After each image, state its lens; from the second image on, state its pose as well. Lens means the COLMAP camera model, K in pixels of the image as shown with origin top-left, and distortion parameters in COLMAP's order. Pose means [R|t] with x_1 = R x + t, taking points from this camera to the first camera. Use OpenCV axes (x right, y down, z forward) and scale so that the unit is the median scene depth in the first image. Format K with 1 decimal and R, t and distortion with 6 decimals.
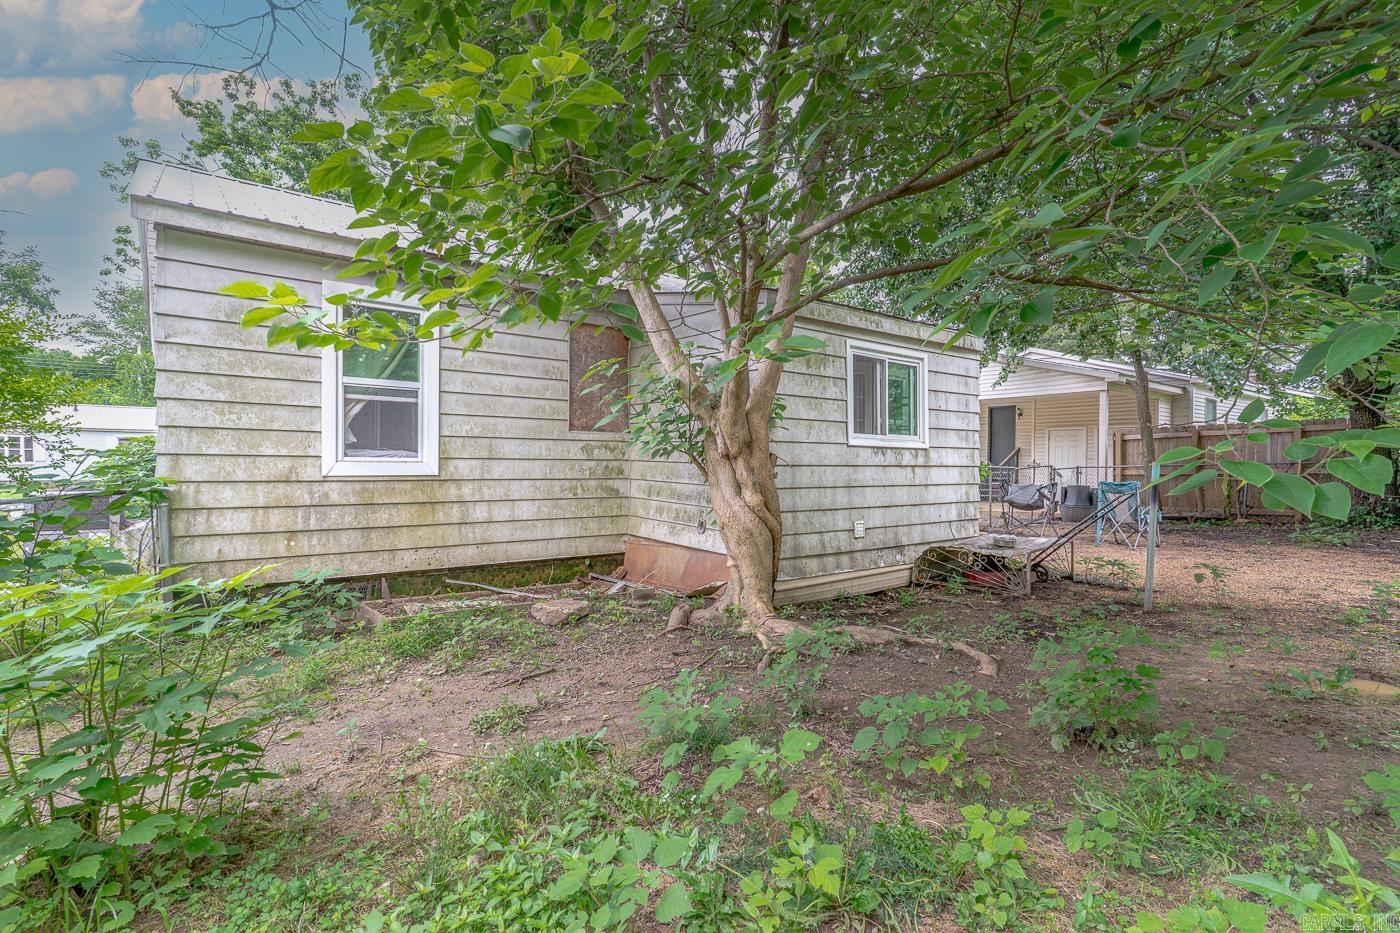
lens RADIAL K [[680.6, 0, 699.1], [0, 680.6, 469.5], [0, 0, 1]] dist [0.001690, 0.000032]
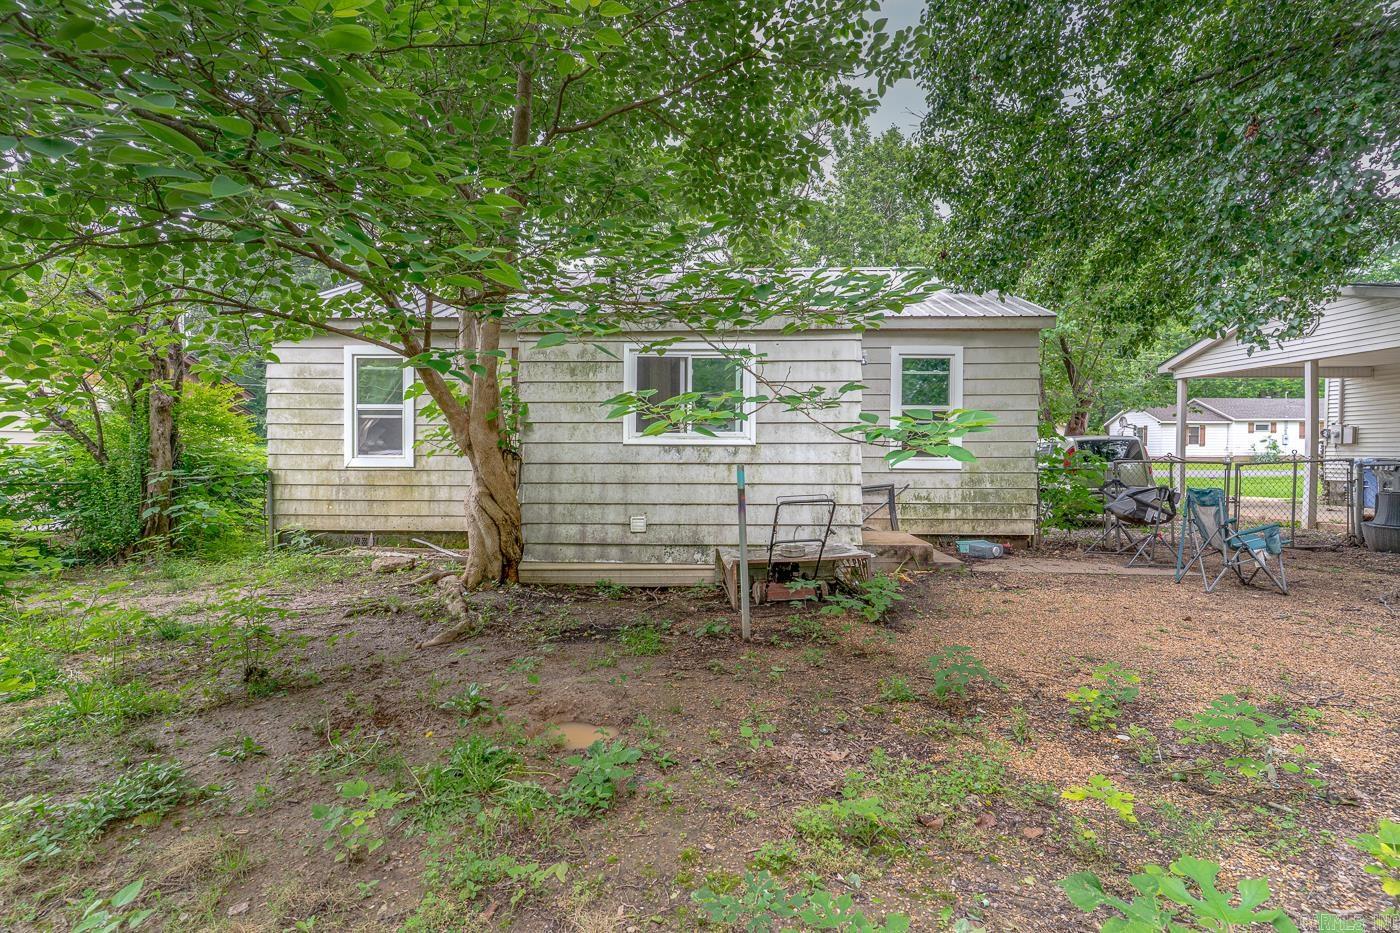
lens RADIAL K [[680.6, 0, 699.3], [0, 680.6, 460.1], [0, 0, 1]] dist [0.001690, 0.000032]
pose [[0.761080, 0.007985, -0.648608, 1.050755], [-0.002598, 0.999954, 0.009262, -0.021991], [0.648652, -0.005364, 0.761066, 0.284350]]
